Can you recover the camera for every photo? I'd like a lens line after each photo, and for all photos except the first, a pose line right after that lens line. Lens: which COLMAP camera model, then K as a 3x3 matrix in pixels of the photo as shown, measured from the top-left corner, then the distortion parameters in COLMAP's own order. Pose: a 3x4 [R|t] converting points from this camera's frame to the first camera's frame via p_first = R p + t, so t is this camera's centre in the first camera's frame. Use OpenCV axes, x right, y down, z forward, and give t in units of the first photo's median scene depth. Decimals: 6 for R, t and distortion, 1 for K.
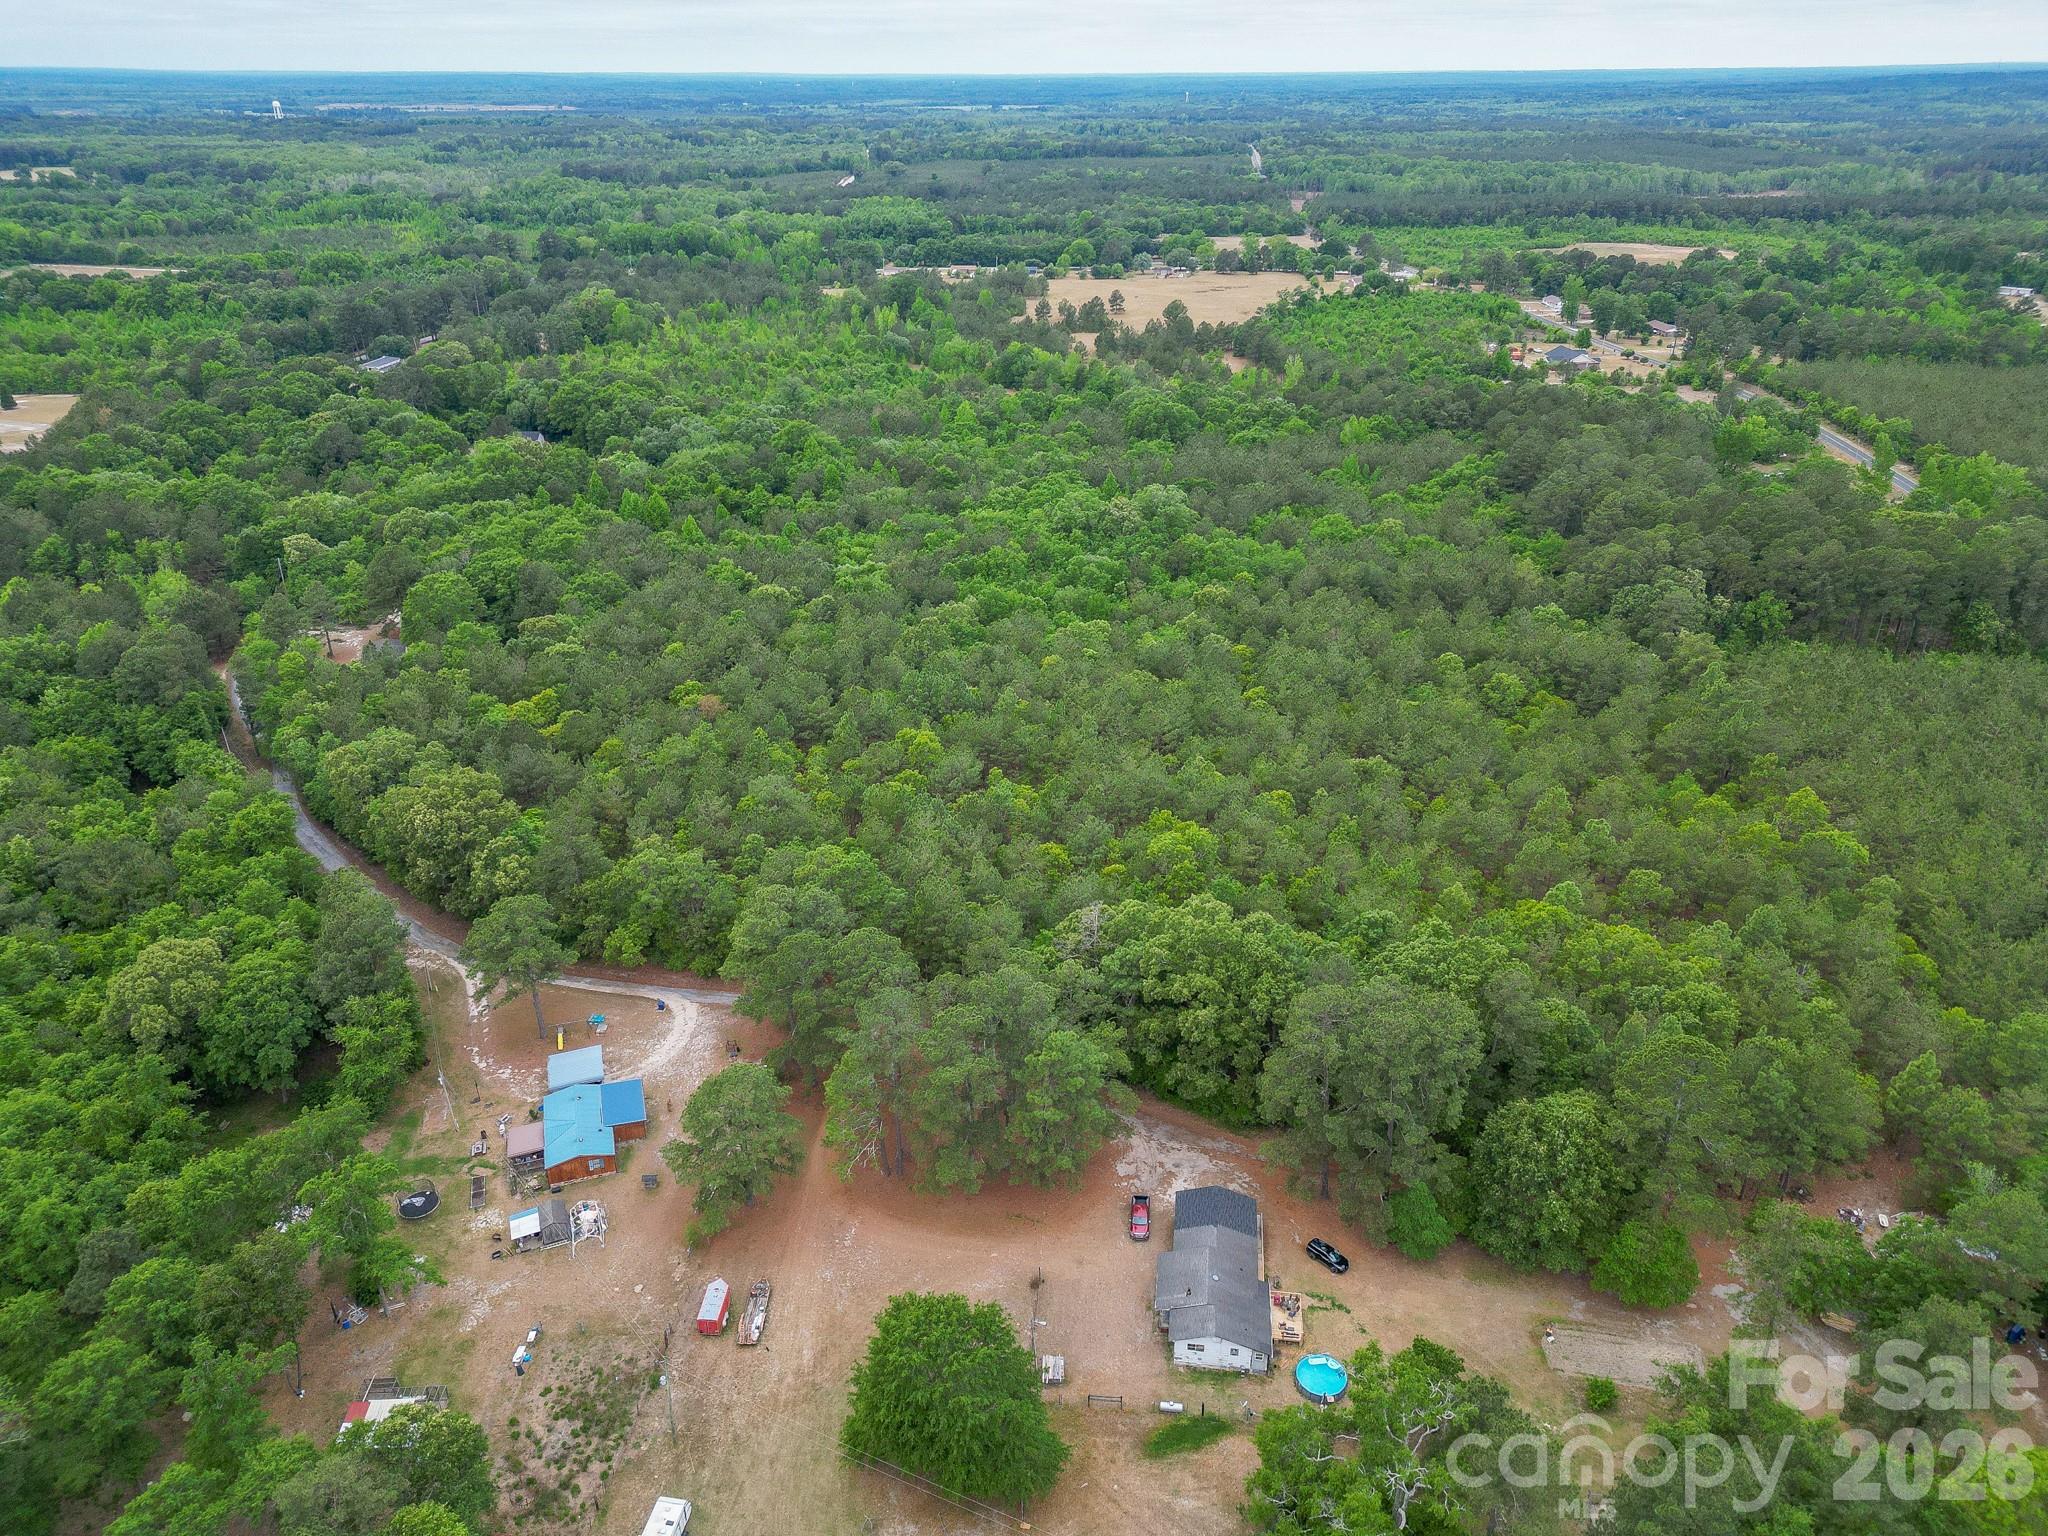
lens RADIAL K [[1423.4, 0, 1024.0], [0, 1423.4, 768.0], [0, 0, 1]] dist [0.069691, -0.060358]
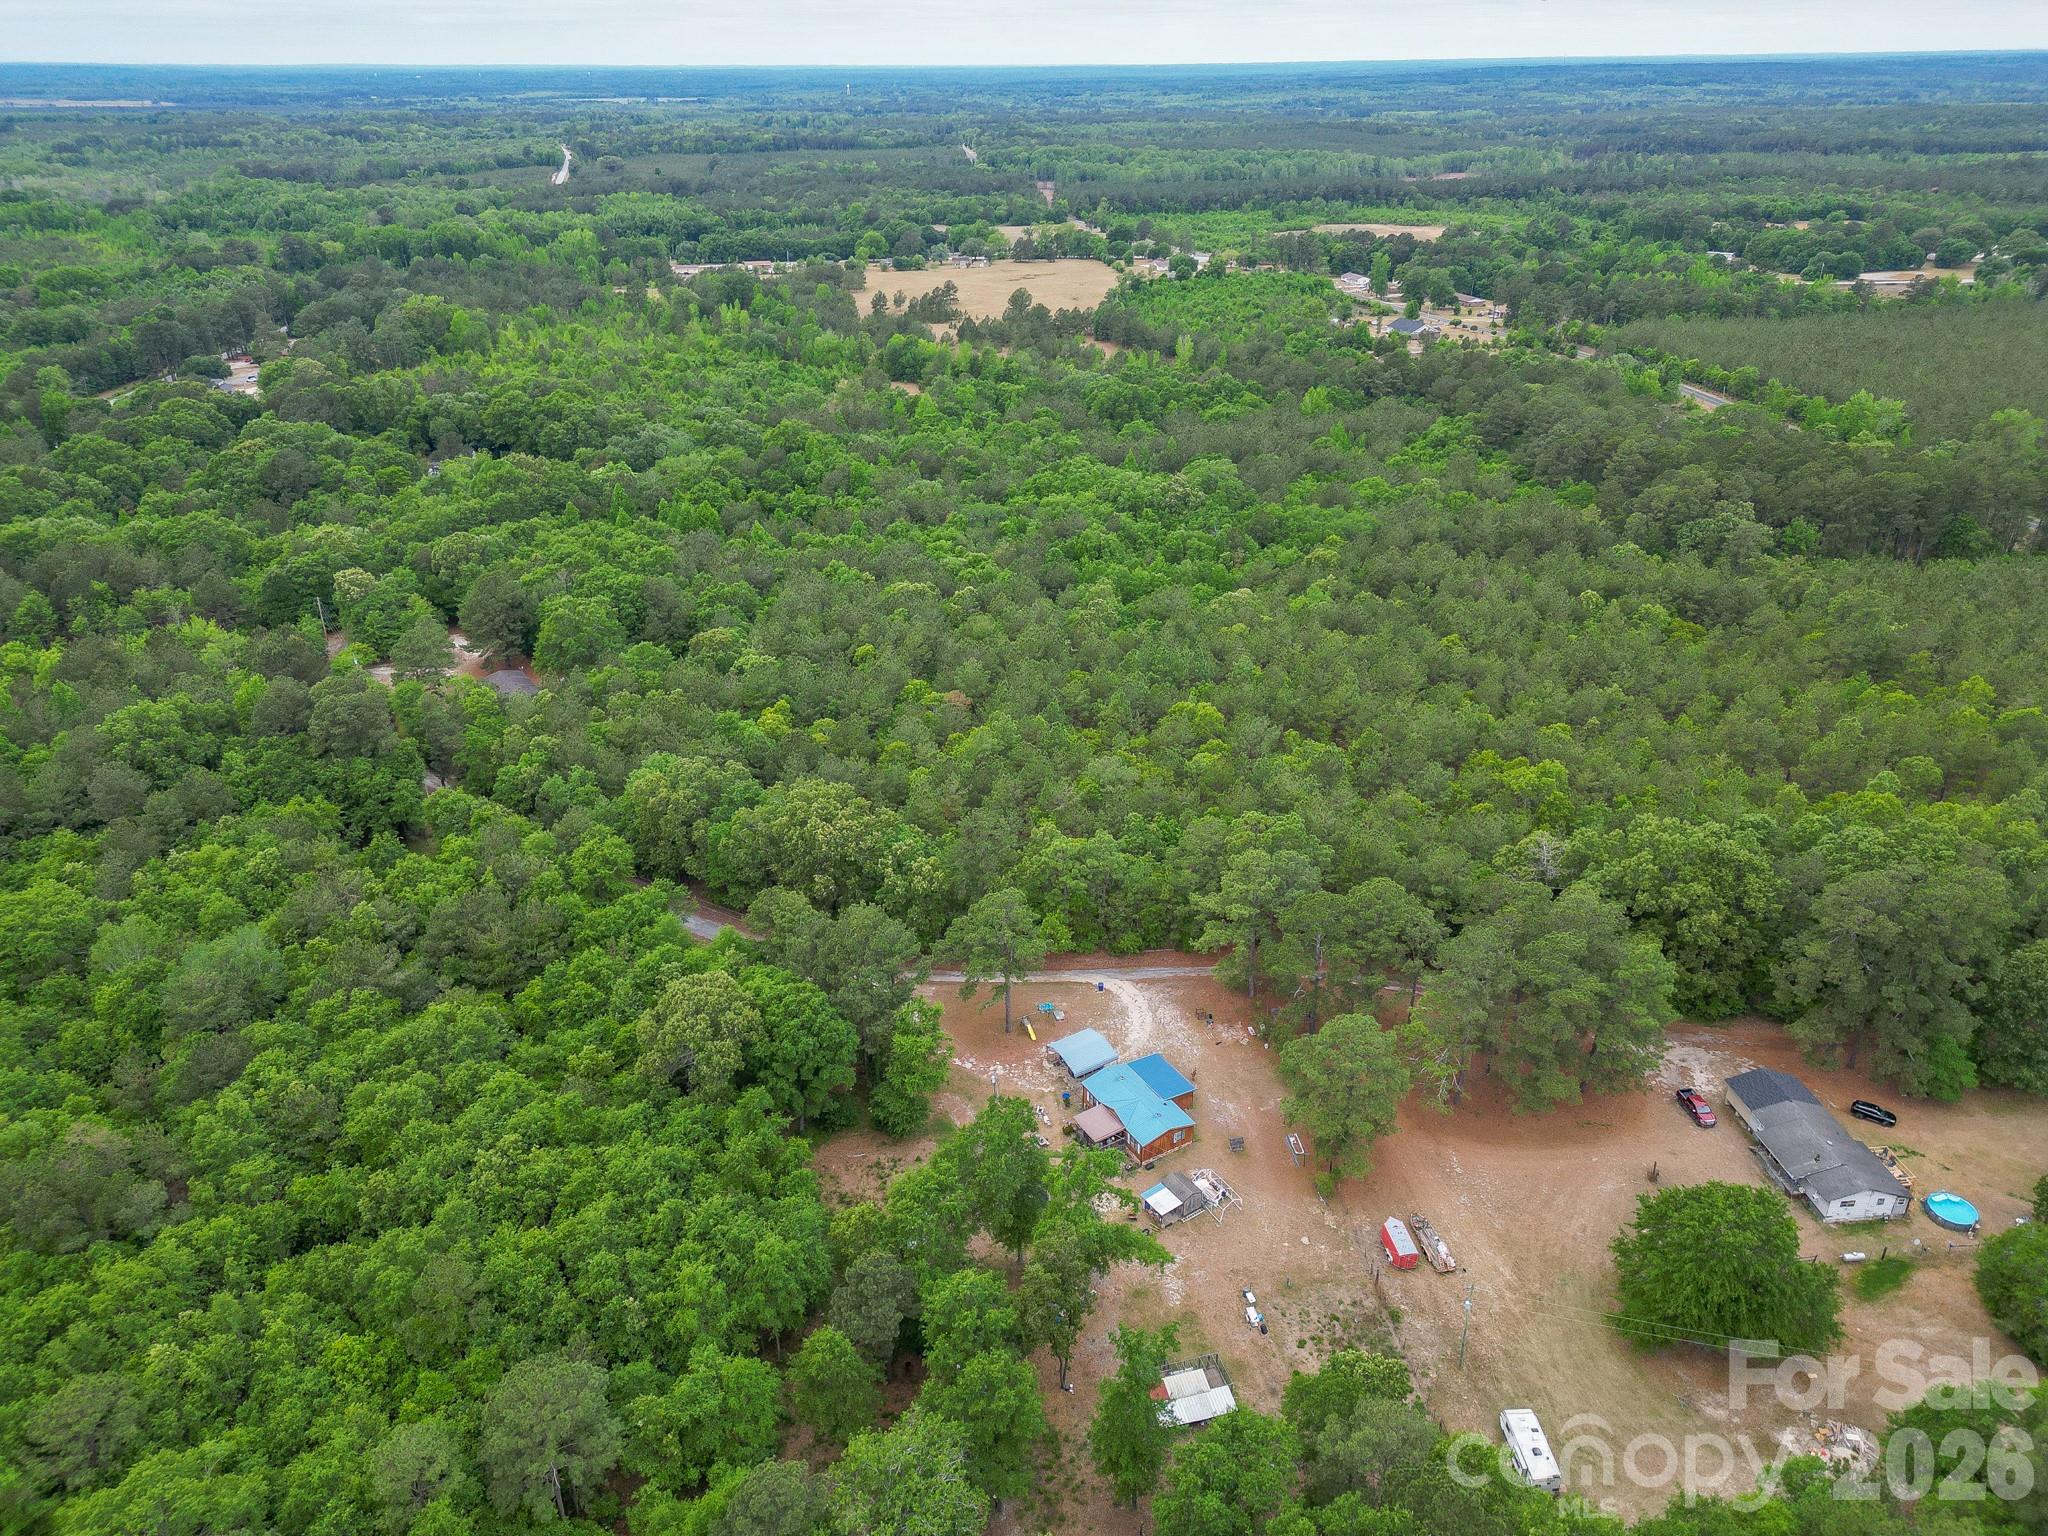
lens RADIAL K [[1422.3, 0, 1024.0], [0, 1422.3, 768.0], [0, 0, 1]] dist [0.071978, -0.058269]
pose [[0.973990, -0.102903, 0.201879, -0.117322], [0.102065, 0.994671, 0.014585, -0.002024], [-0.202304, 0.006399, 0.979302, 0.005487]]
